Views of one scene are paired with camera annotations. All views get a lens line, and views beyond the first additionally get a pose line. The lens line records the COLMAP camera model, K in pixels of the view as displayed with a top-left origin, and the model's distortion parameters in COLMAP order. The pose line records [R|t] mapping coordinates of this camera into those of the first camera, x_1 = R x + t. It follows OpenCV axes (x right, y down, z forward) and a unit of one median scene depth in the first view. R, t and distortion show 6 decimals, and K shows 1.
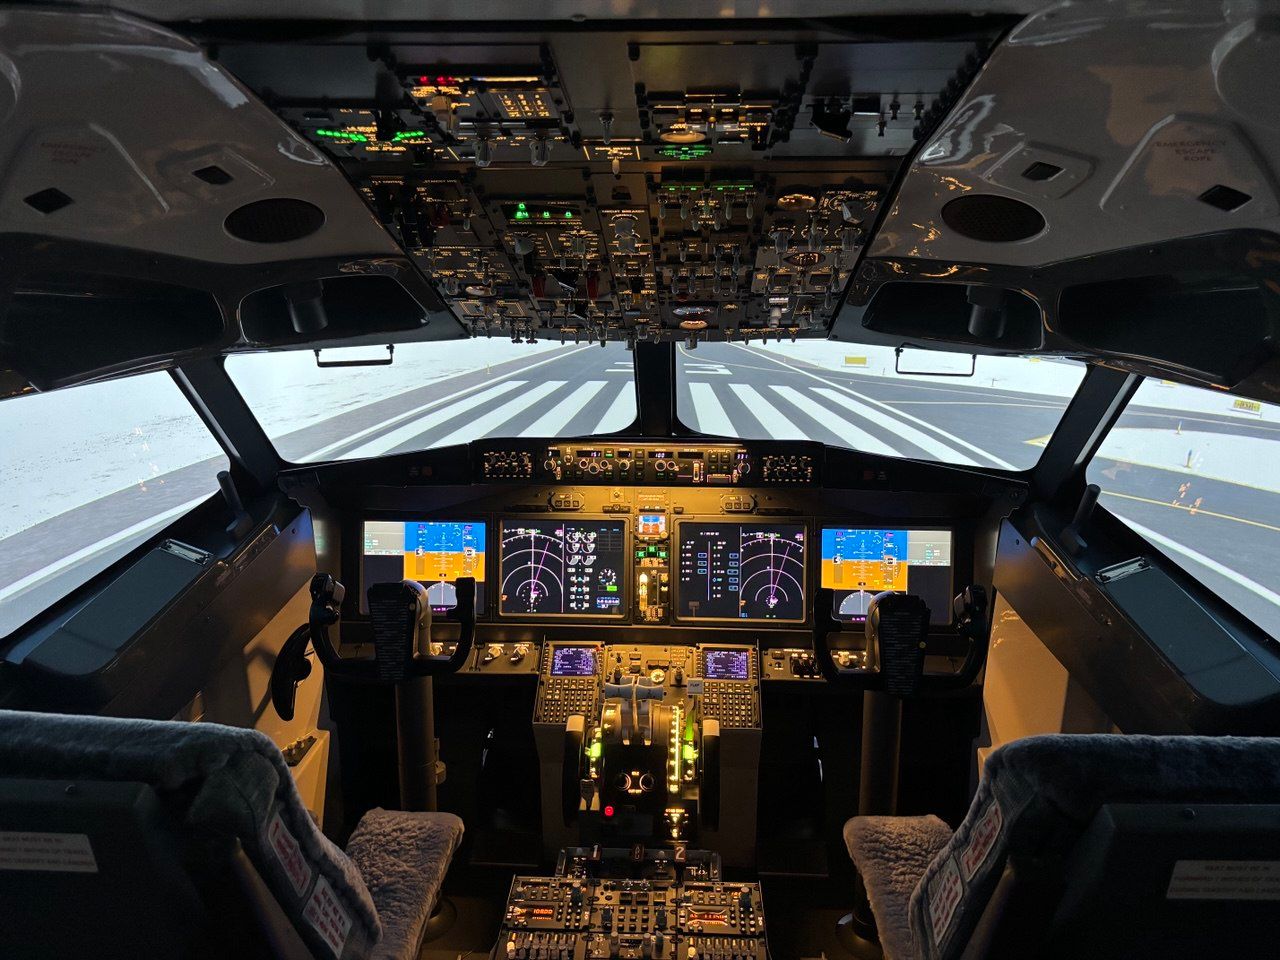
lens RADIAL K [[915.0, 0, 640.0], [0, 915.0, 480.0], [0, 0, 1]] dist [0.000495, -0.000286]
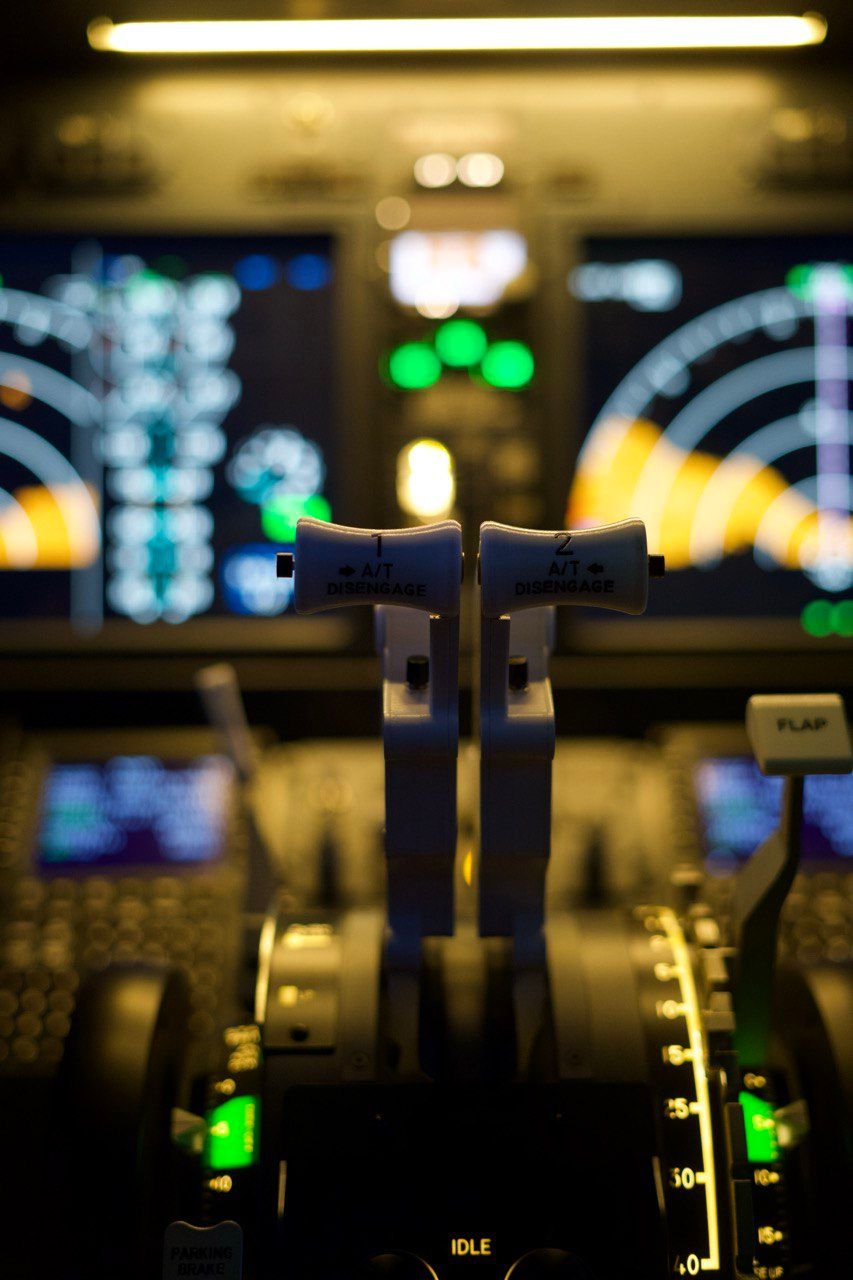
lens RADIAL K [[1934.7, 0, 426.5], [0, 1934.7, 640.0], [0, 0, 1]] dist [-0.109148, 0.593713]
pose [[0.998738, -0.016963, 0.047278, -0.025317], [0.019788, 0.998007, -0.059926, 0.212123], [-0.046167, 0.060786, 0.997083, 0.591170]]
